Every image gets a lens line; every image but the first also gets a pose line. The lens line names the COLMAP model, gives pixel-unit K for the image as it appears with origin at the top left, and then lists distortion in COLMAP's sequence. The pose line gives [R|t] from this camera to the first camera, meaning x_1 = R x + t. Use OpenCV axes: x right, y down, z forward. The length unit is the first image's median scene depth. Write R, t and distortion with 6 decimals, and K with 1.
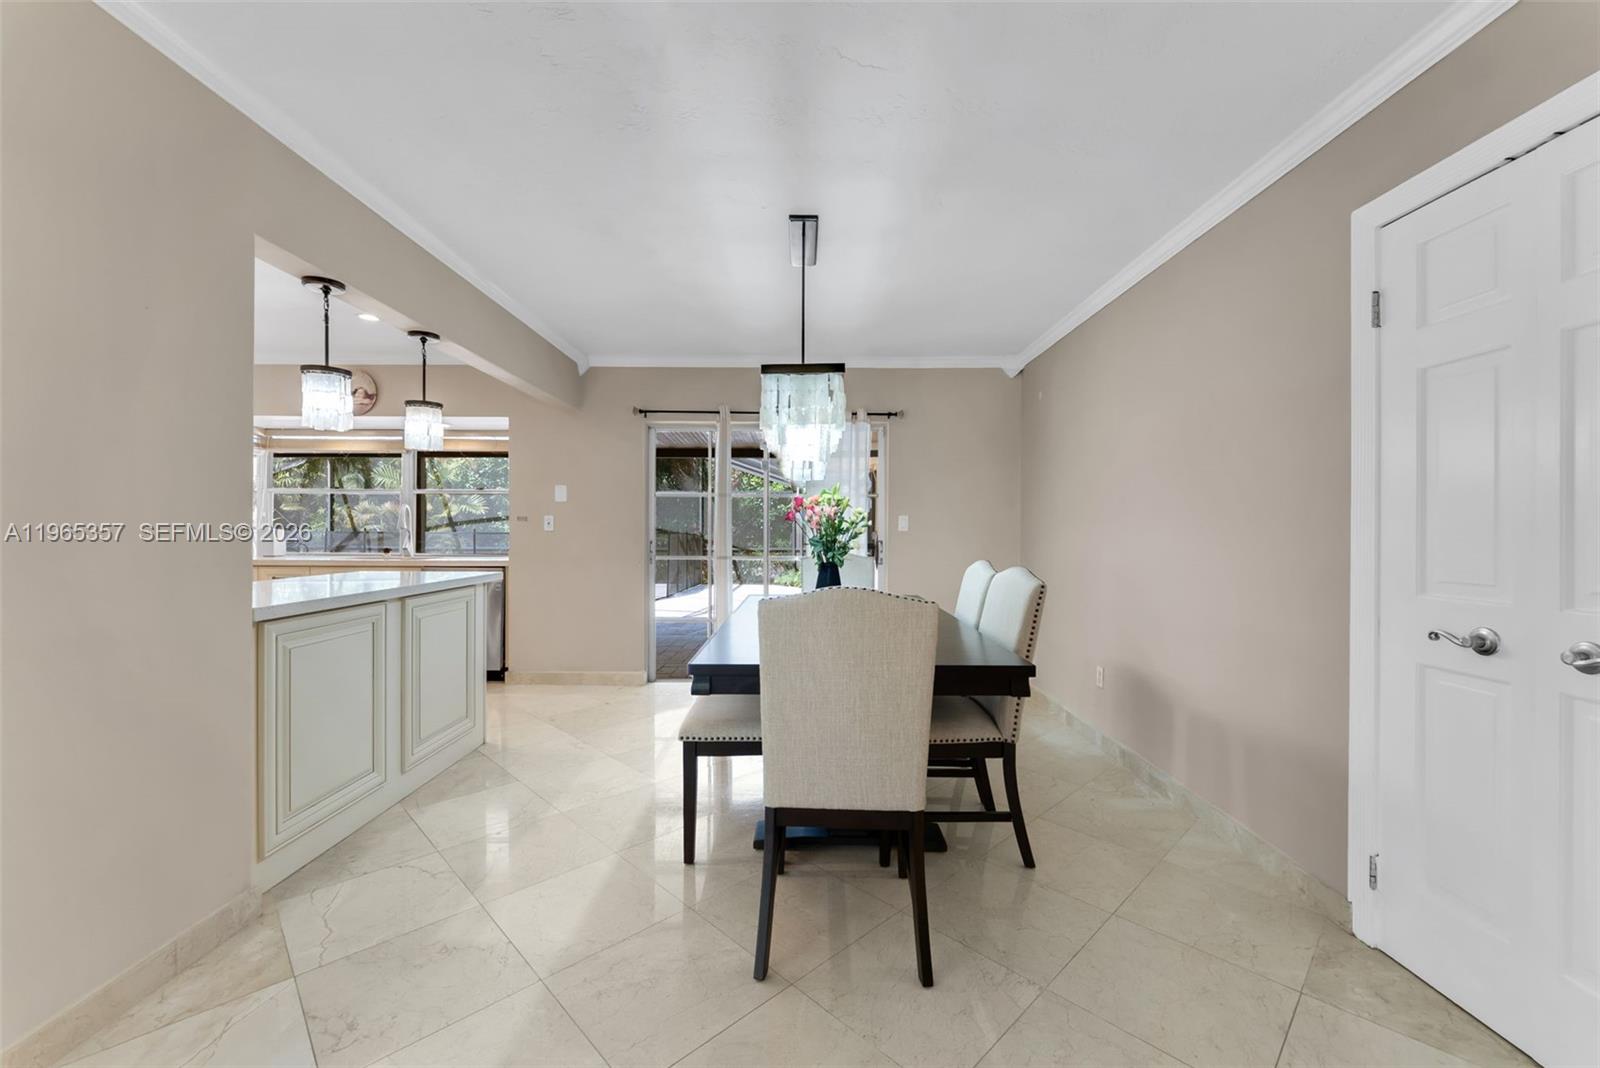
lens RADIAL K [[653.3, 0, 801.9], [0, 653.3, 532.4], [0, 0, 1]] dist [0.002075, 0.000259]
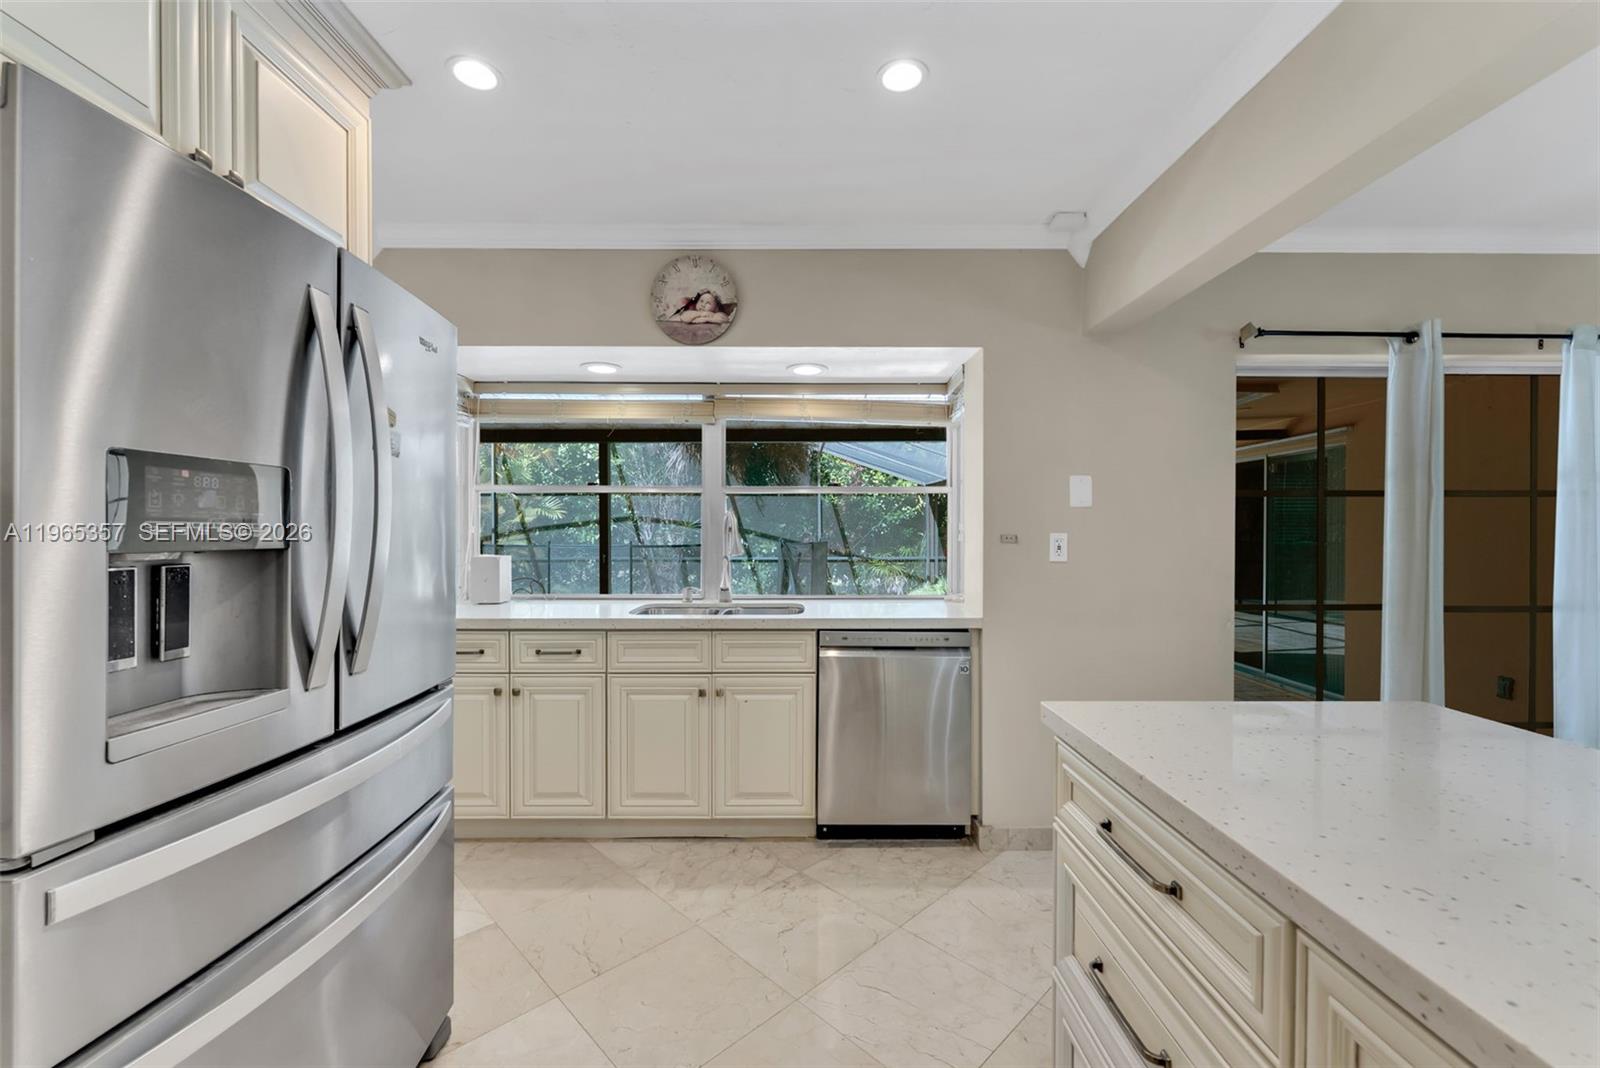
lens RADIAL K [[653.3, 0, 800.3], [0, 653.3, 532.9], [0, 0, 1]] dist [0.002075, 0.000259]
pose [[0.999871, -0.003908, 0.015573, -0.196146], [0.003915, 0.999992, -0.000464, -0.008457], [-0.015571, 0.000525, 0.999879, 0.152317]]
